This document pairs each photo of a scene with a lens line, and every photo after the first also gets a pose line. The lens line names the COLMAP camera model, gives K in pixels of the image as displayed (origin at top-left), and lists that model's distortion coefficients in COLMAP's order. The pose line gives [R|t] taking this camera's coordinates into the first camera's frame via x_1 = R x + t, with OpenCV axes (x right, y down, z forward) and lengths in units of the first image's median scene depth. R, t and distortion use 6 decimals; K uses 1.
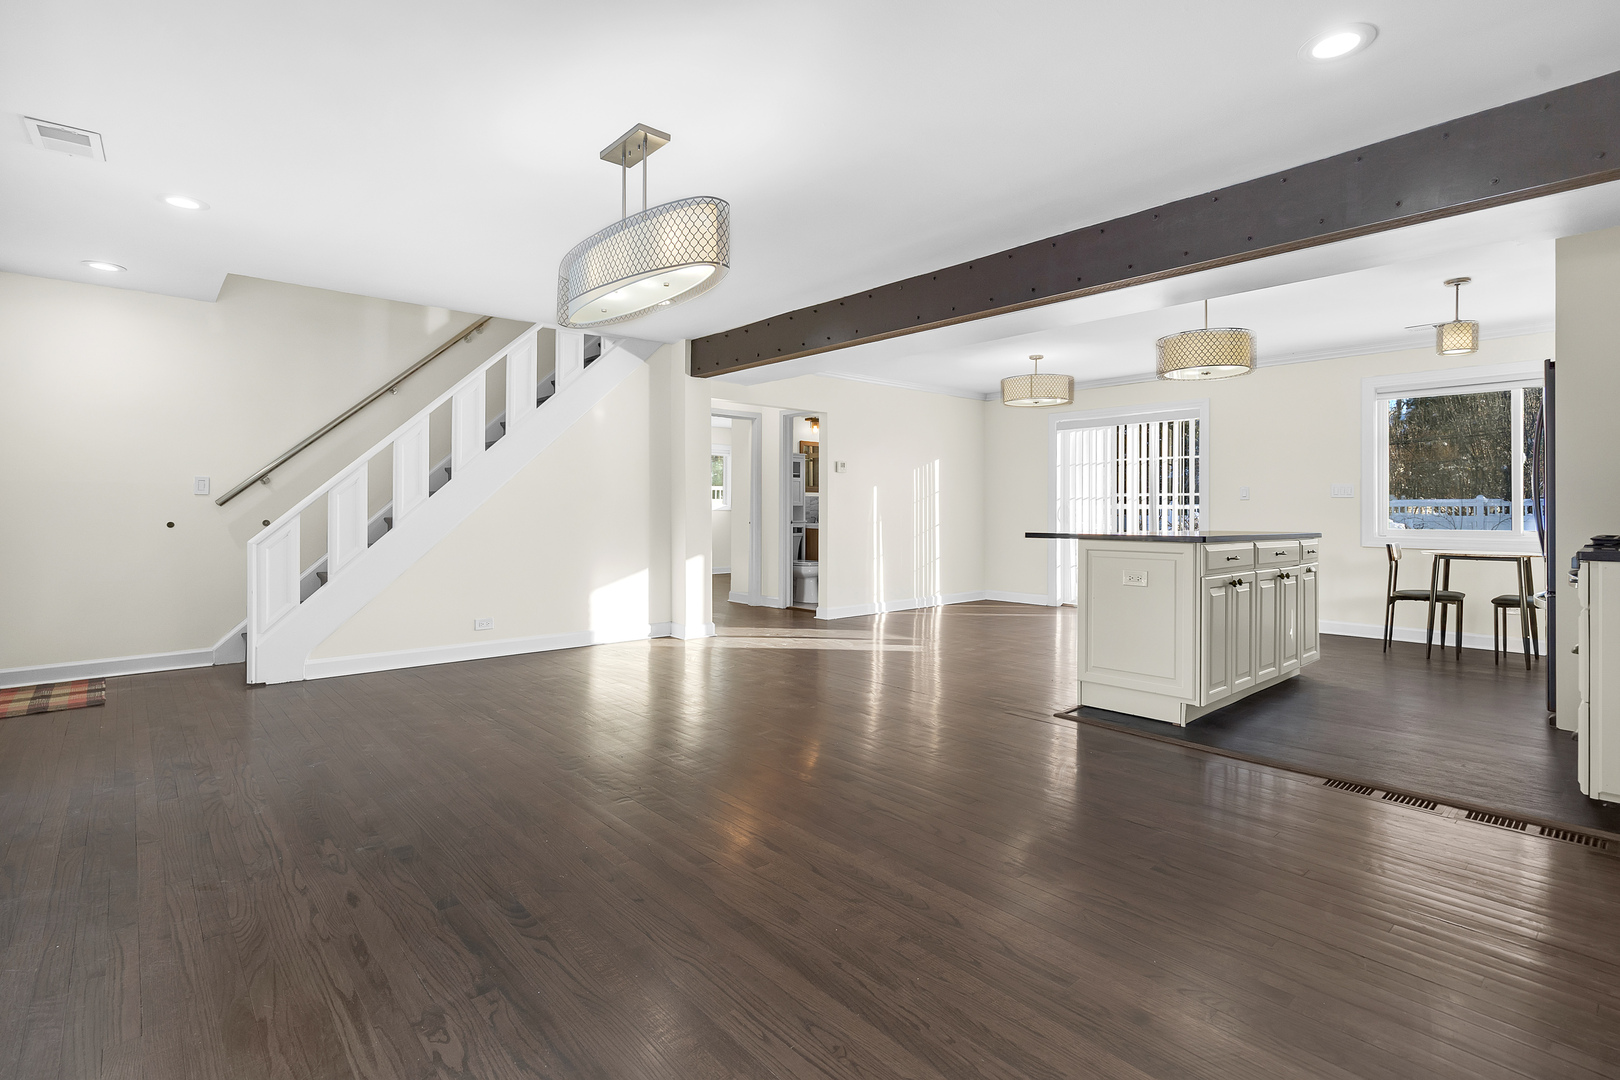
lens RADIAL K [[758.4, 0, 807.8], [0, 758.4, 512.9], [0, 0, 1]] dist [0.001075, 0.000289]
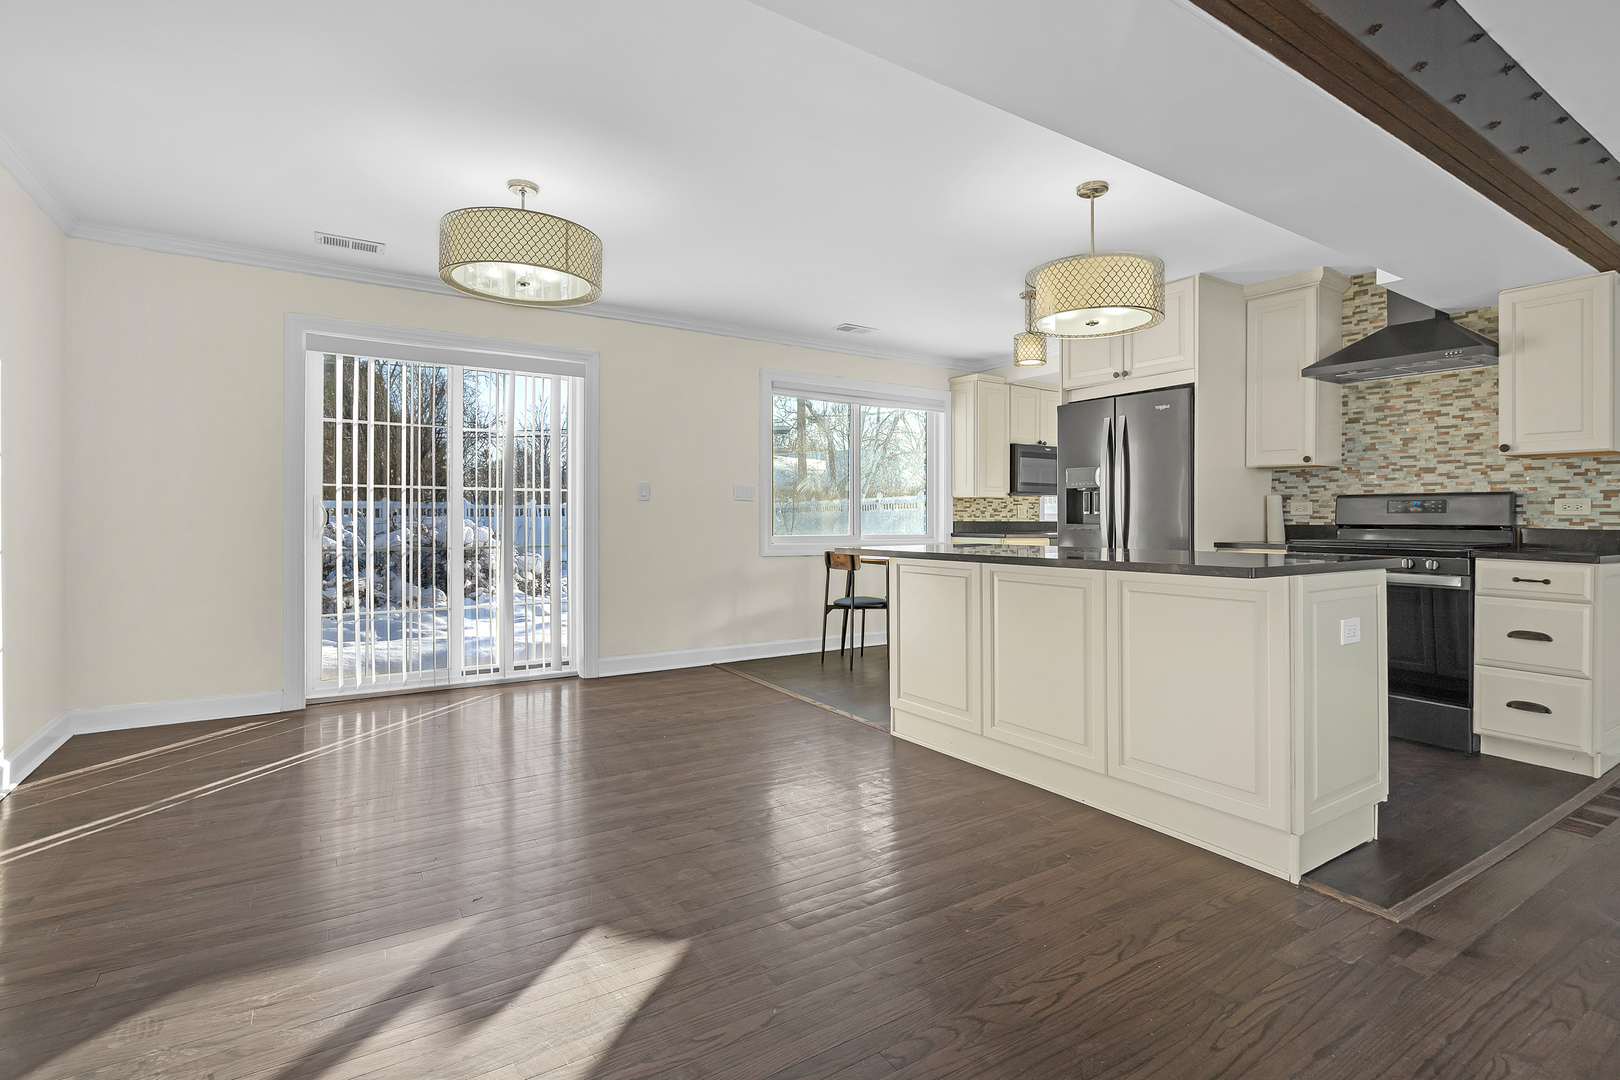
lens RADIAL K [[758.4, 0, 831.9], [0, 758.4, 511.0], [0, 0, 1]] dist [0.001075, 0.000289]
pose [[0.121941, 0.006722, 0.992515, -0.144315], [-0.004189, 0.999972, -0.006258, -0.003025], [-0.992528, -0.003395, 0.121966, 0.908163]]
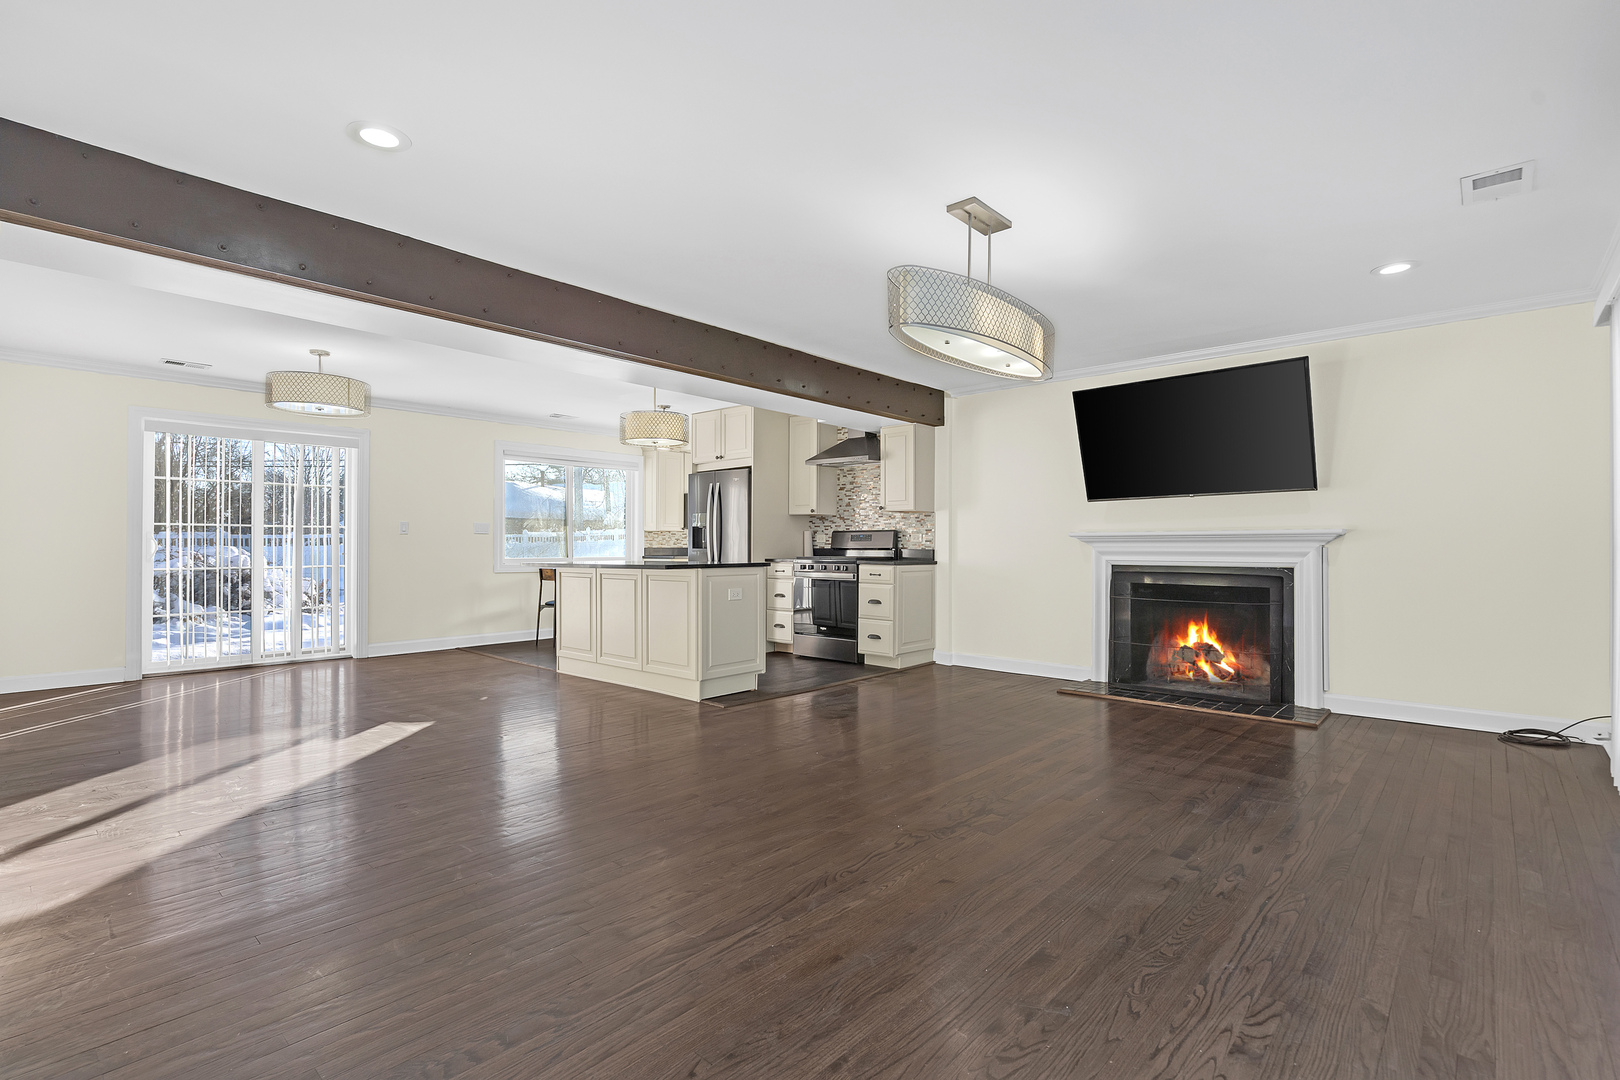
lens RADIAL K [[758.4, 0, 810.2], [0, 758.4, 535.6], [0, 0, 1]] dist [0.001075, 0.000289]
pose [[-0.107380, 0.011366, 0.994153, -0.650511], [-0.000066, 0.999935, -0.011440, -0.002529], [-0.994218, -0.001294, -0.107372, 0.683125]]
